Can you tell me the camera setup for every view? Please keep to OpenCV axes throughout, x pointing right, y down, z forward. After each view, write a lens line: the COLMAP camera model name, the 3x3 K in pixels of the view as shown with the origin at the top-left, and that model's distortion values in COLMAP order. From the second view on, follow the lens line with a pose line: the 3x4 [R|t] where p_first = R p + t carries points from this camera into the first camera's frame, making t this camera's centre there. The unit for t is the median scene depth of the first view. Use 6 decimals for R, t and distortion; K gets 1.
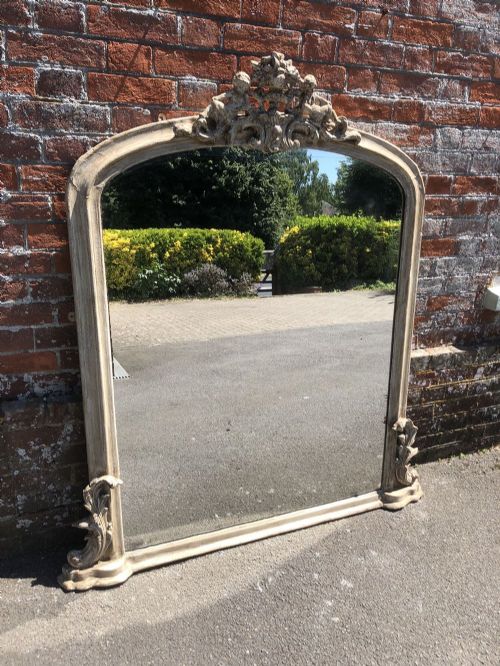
lens RADIAL K [[530.9, 0, 251.3], [0, 530.9, 331.7], [0, 0, 1]] dist [0.010738, 0.004440]
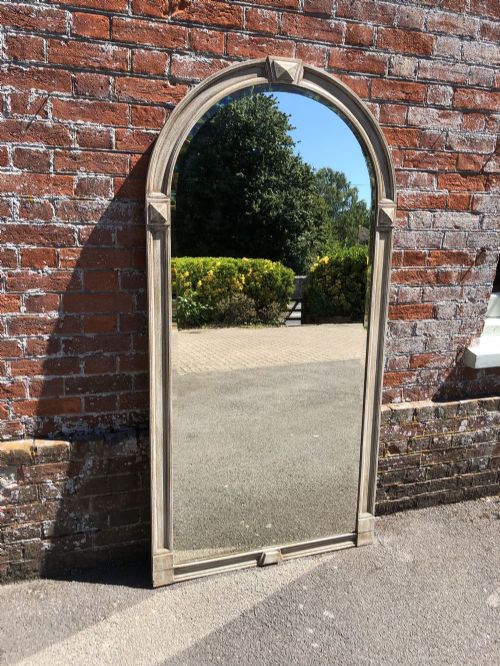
lens RADIAL K [[530.9, 0, 251.3], [0, 530.9, 331.7], [0, 0, 1]] dist [0.010738, 0.004440]
pose [[0.997857, 0.009131, -0.064798, 0.083766], [-0.015626, 0.994821, -0.100434, 0.003804], [0.063545, 0.101232, 0.992831, -0.166100]]
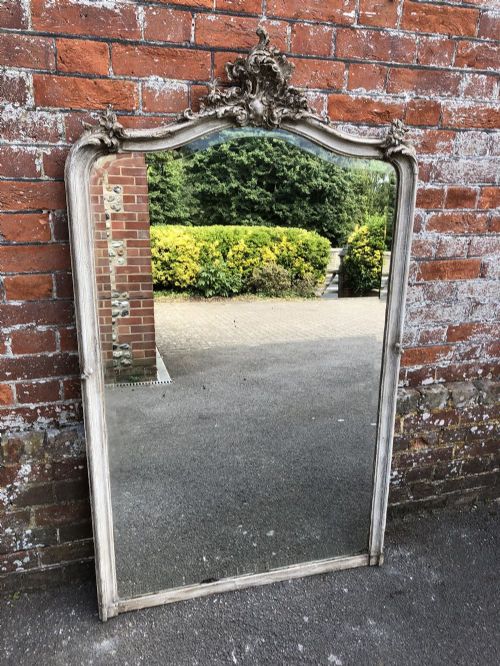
lens RADIAL K [[520.4, 0, 250.0], [0, 520.4, 333.0], [0, 0, 1]] dist [0.012556, 0.002001]
pose [[0.995130, 0.023868, -0.095637, 0.109128], [-0.023646, 0.999714, 0.003453, -0.057438], [0.095692, -0.001175, 0.995410, 0.138865]]
